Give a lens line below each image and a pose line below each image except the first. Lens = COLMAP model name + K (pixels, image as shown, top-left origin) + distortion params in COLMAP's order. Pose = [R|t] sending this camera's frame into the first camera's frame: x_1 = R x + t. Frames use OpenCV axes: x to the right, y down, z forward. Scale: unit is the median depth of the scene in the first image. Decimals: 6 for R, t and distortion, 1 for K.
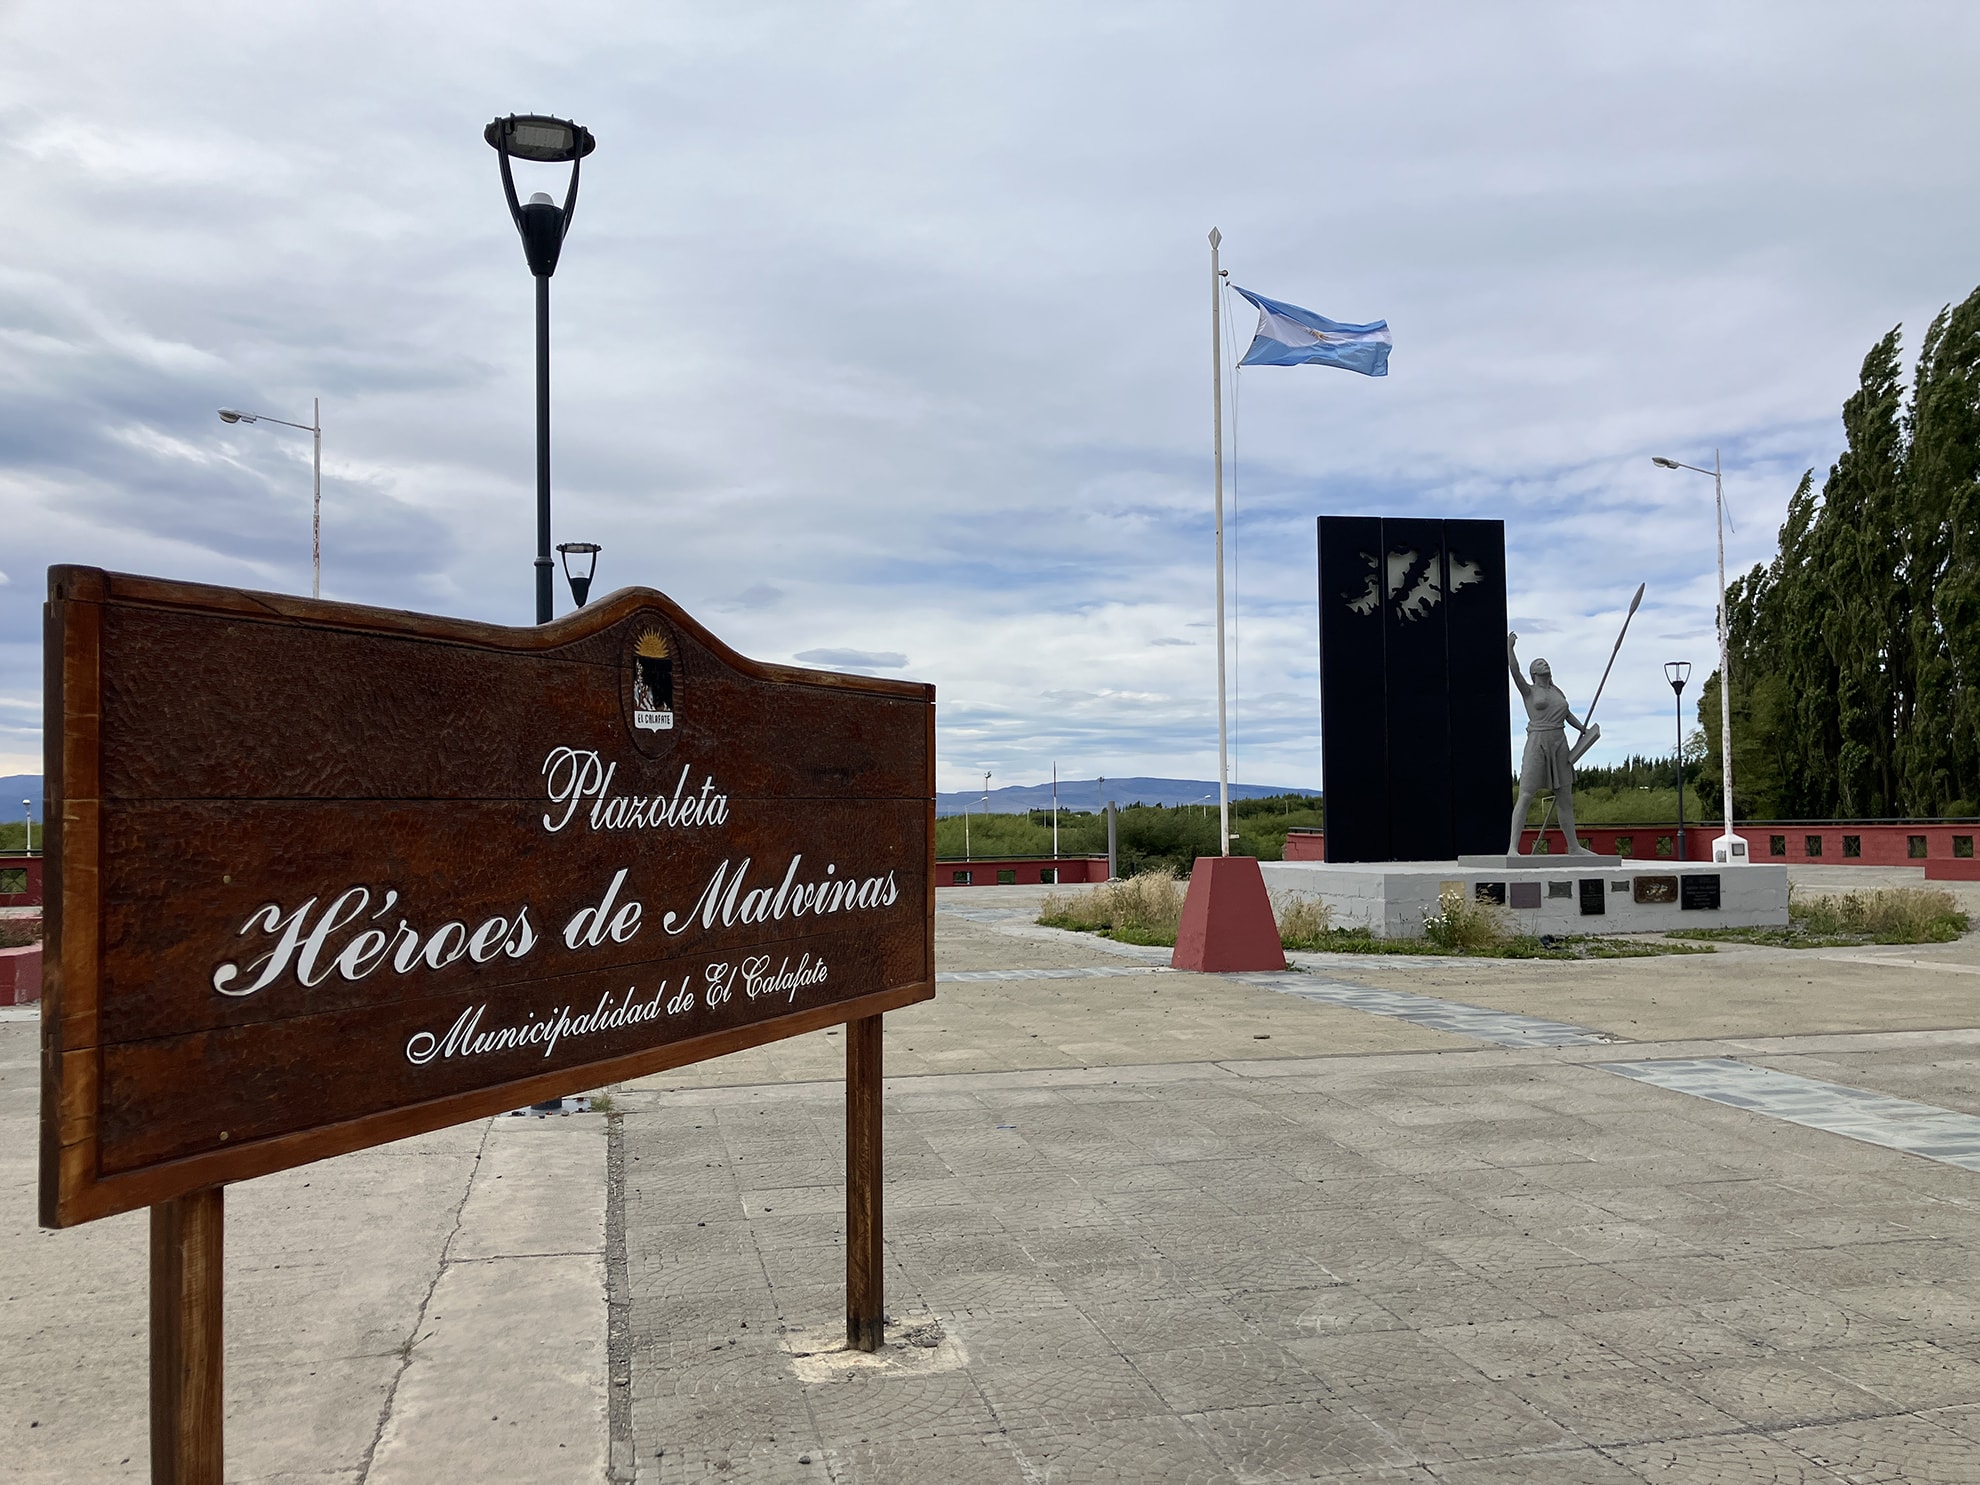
lens RADIAL K [[1669.8, 0, 990.0], [0, 1669.8, 742.5], [0, 0, 1]] dist [0.005351, -0.013028]
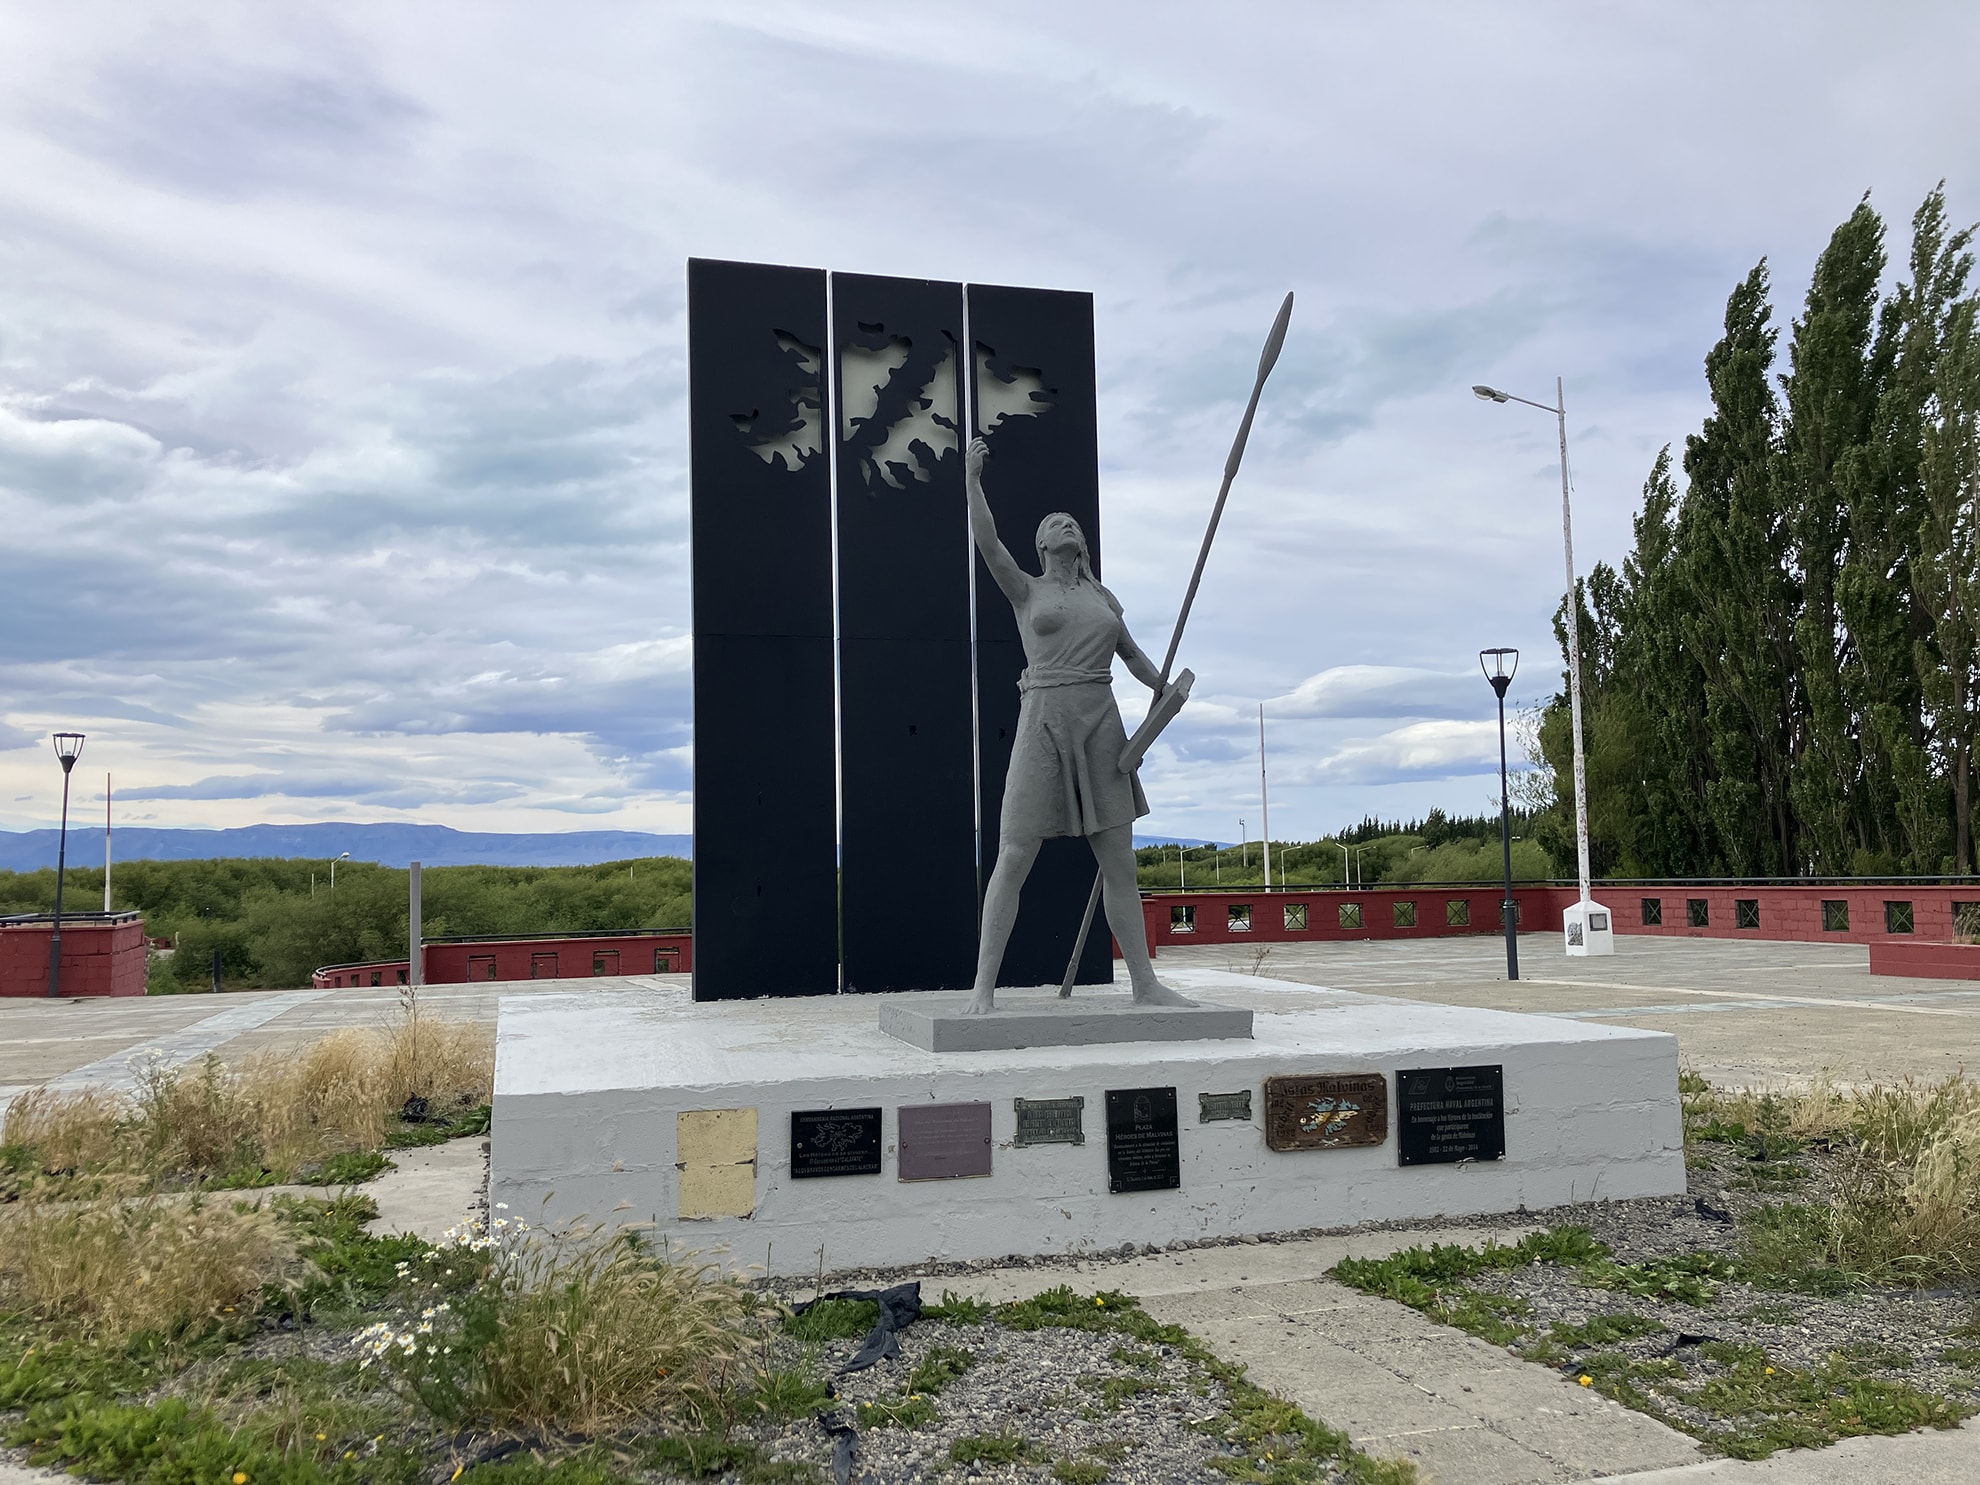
lens RADIAL K [[1609.1, 0, 990.0], [0, 1609.1, 742.5], [0, 0, 1]] dist [0.060992, -0.240698]
pose [[0.998122, -0.006325, 0.060934, 1.052732], [0.008536, 0.999312, -0.036096, 0.072016], [-0.060663, 0.036549, 0.997489, 2.258345]]
